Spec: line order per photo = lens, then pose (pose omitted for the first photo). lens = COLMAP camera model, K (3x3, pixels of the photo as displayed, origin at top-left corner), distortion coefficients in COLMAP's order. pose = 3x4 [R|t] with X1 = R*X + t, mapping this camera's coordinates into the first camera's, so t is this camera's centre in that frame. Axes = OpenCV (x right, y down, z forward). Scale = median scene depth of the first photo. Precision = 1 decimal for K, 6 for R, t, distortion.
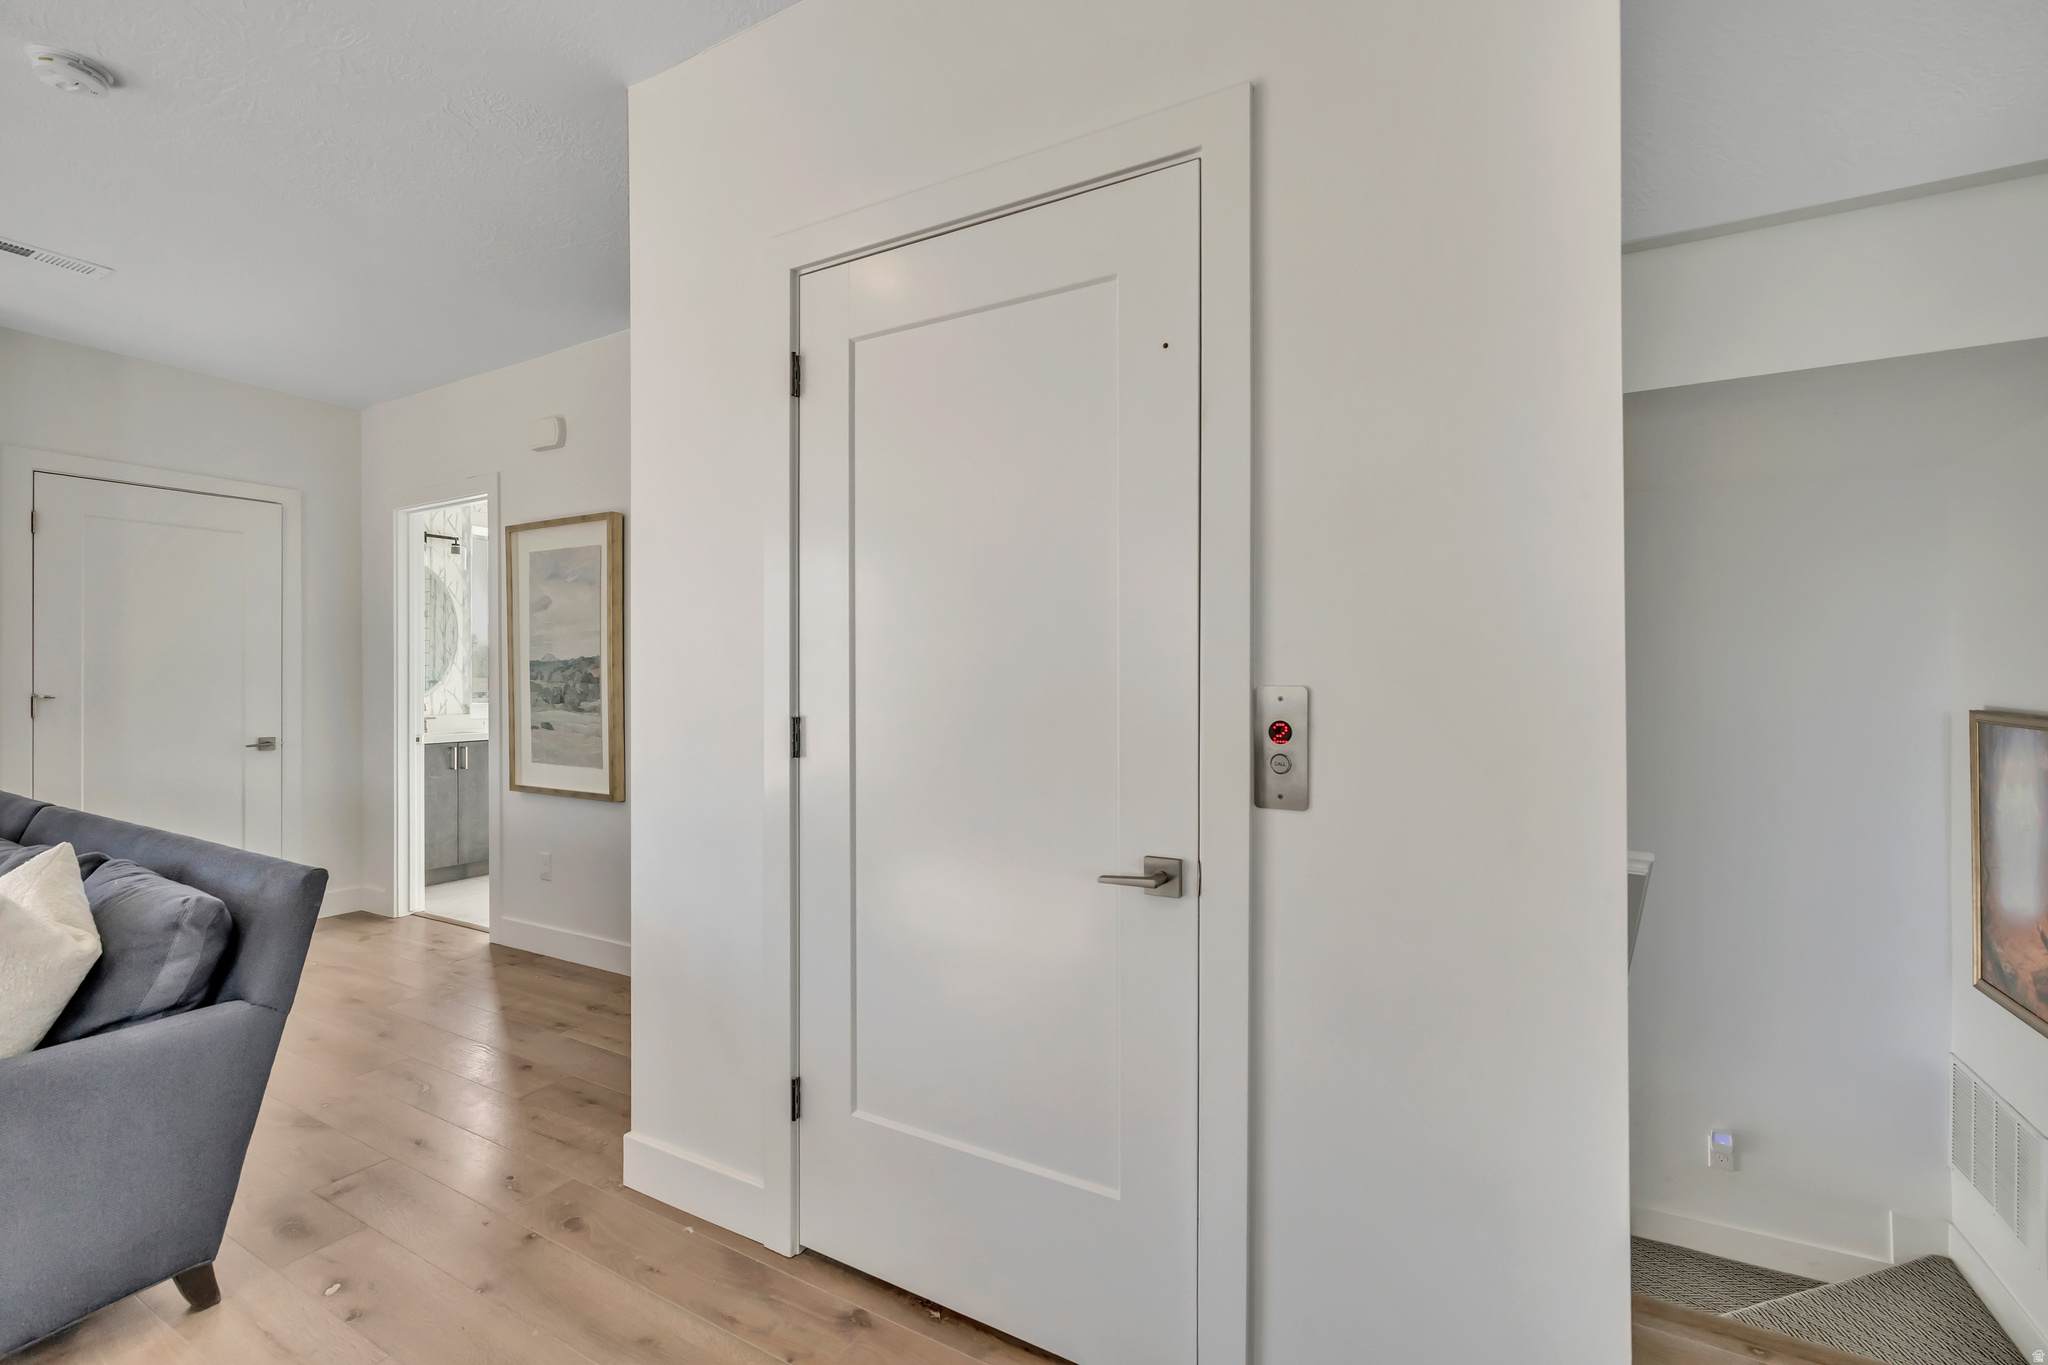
lens RADIAL K [[894.9, 0, 1032.4], [0, 894.9, 682.2], [0, 0, 1]] dist [0.000893, 0.000075]
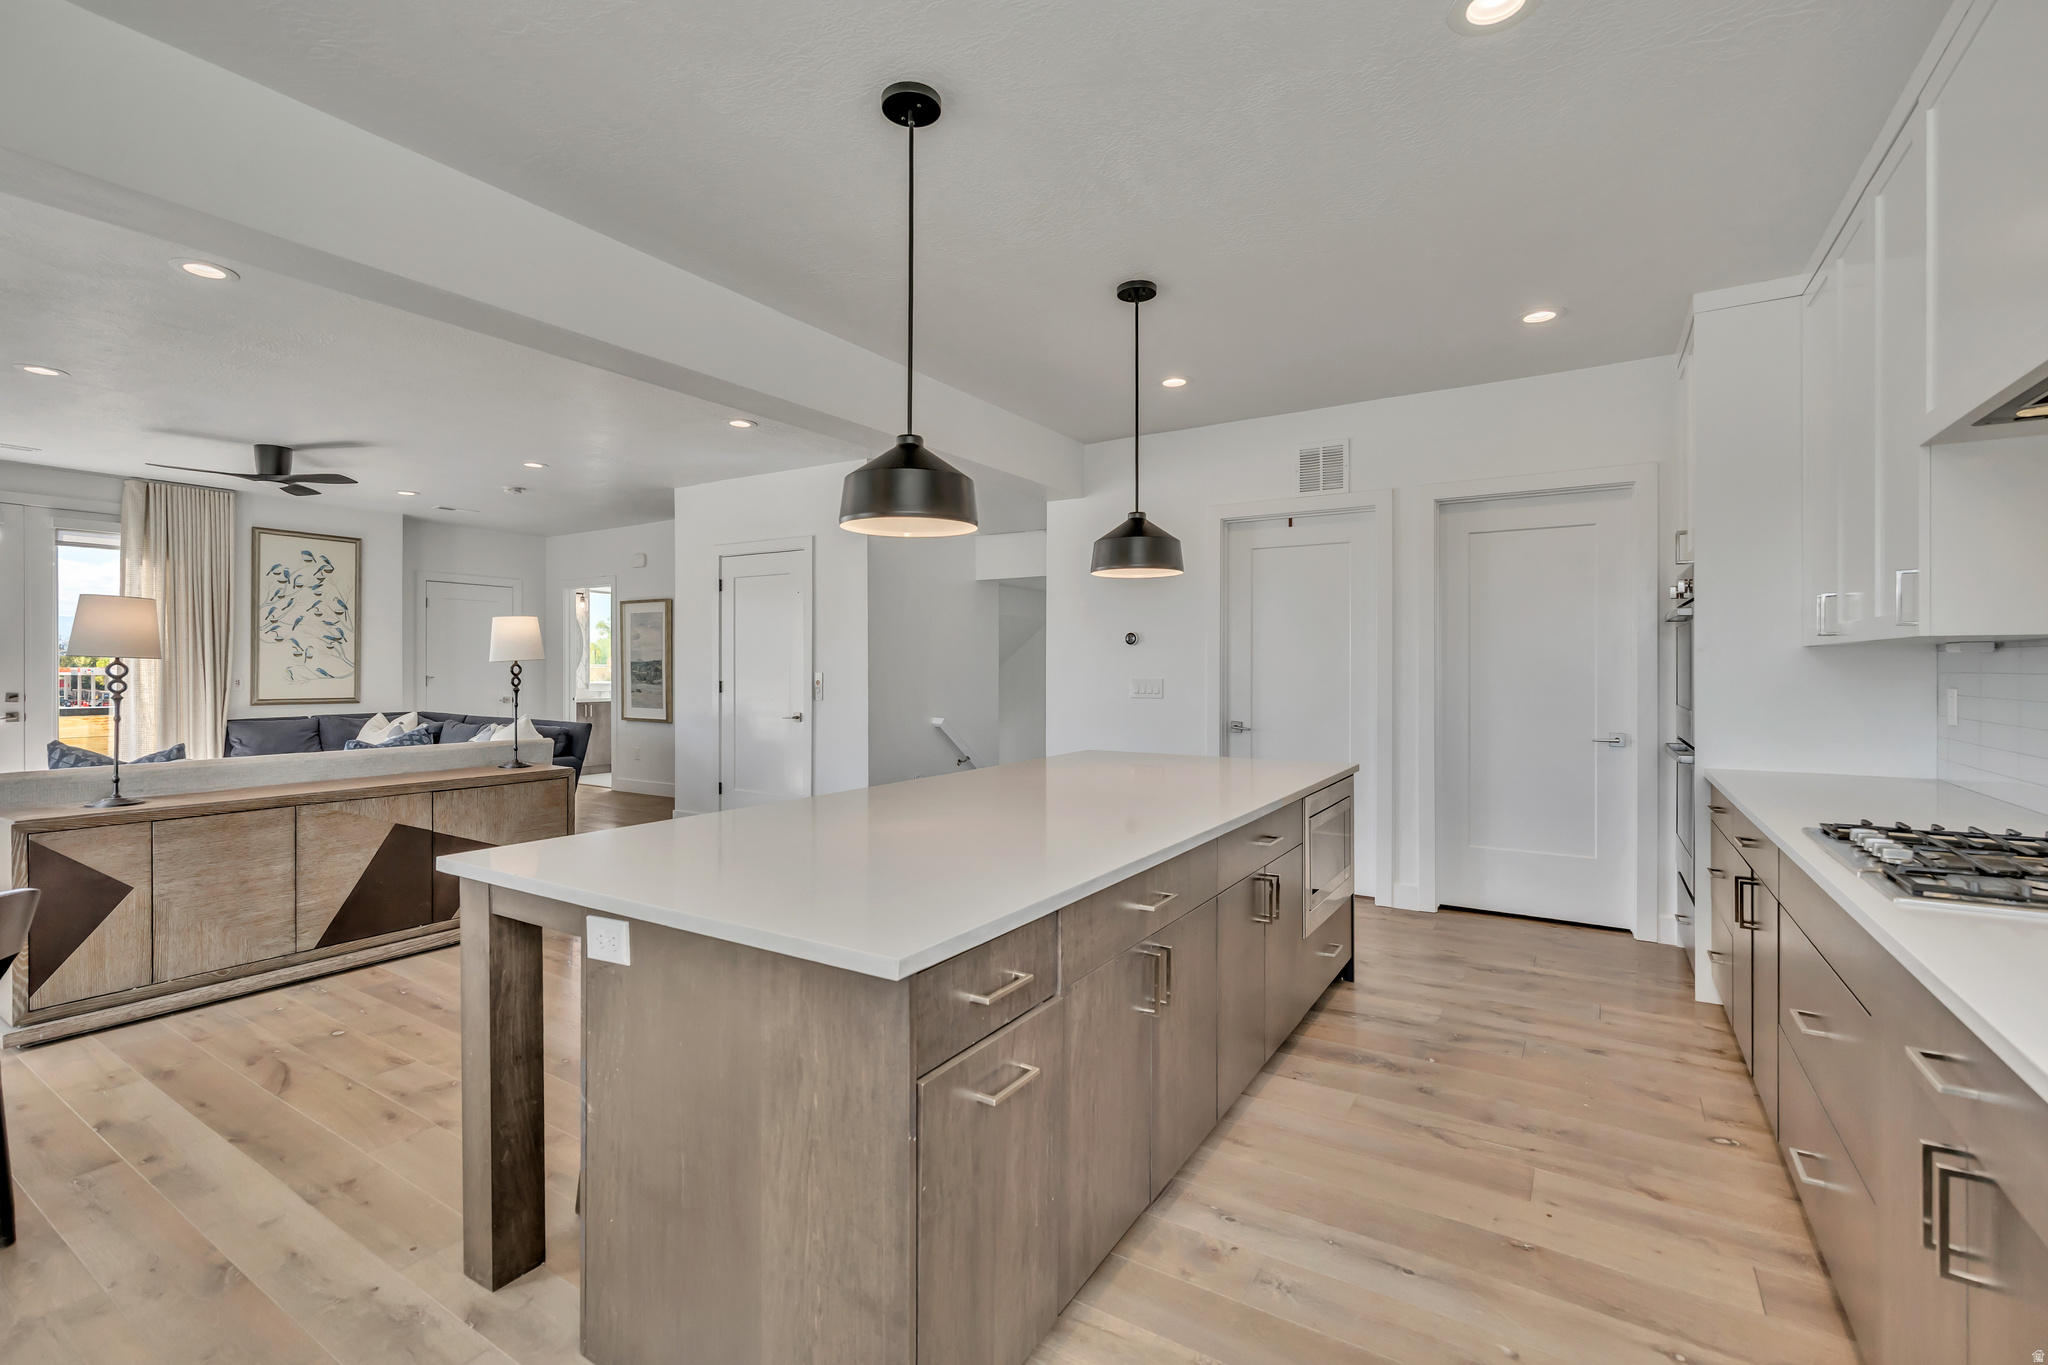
lens RADIAL K [[894.9, 0, 1016.9], [0, 894.9, 673.5], [0, 0, 1]] dist [0.000893, 0.000075]
pose [[0.998412, 0.000863, -0.056319, 0.550527], [-0.000733, 0.999997, 0.002320, -0.000570], [0.056321, -0.002275, 0.998410, -1.229822]]
